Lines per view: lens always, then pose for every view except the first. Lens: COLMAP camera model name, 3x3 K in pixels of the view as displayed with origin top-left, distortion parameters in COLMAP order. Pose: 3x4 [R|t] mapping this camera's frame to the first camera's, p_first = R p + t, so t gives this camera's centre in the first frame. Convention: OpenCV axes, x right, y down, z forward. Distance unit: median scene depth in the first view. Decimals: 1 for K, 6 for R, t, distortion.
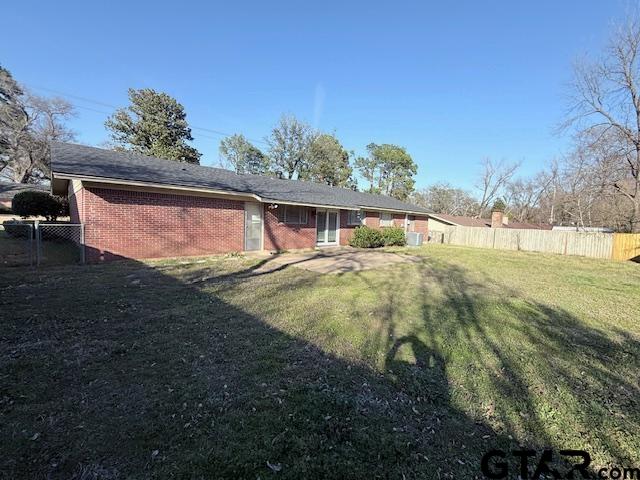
lens RADIAL K [[265.9, 0, 321.4], [0, 265.9, 239.5], [0, 0, 1]] dist [-0.002529, -0.000412]
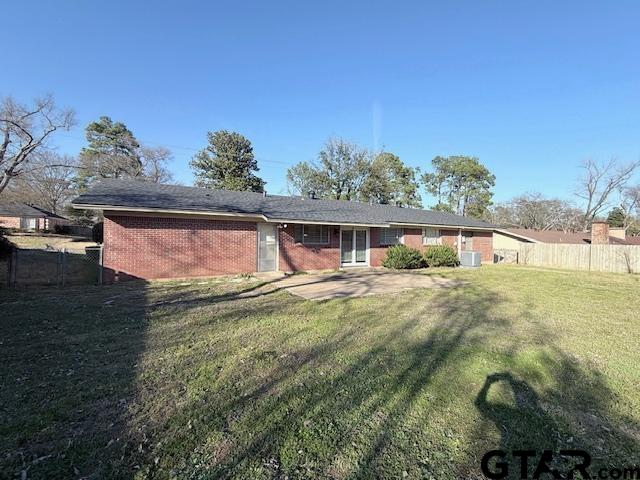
lens RADIAL K [[265.9, 0, 324.1], [0, 265.9, 241.9], [0, 0, 1]] dist [-0.002529, -0.000412]
pose [[0.966906, -0.023680, -0.254032, 0.167682], [0.005825, 0.997473, -0.070809, 0.001589], [0.255067, 0.066986, 0.964600, 0.085985]]
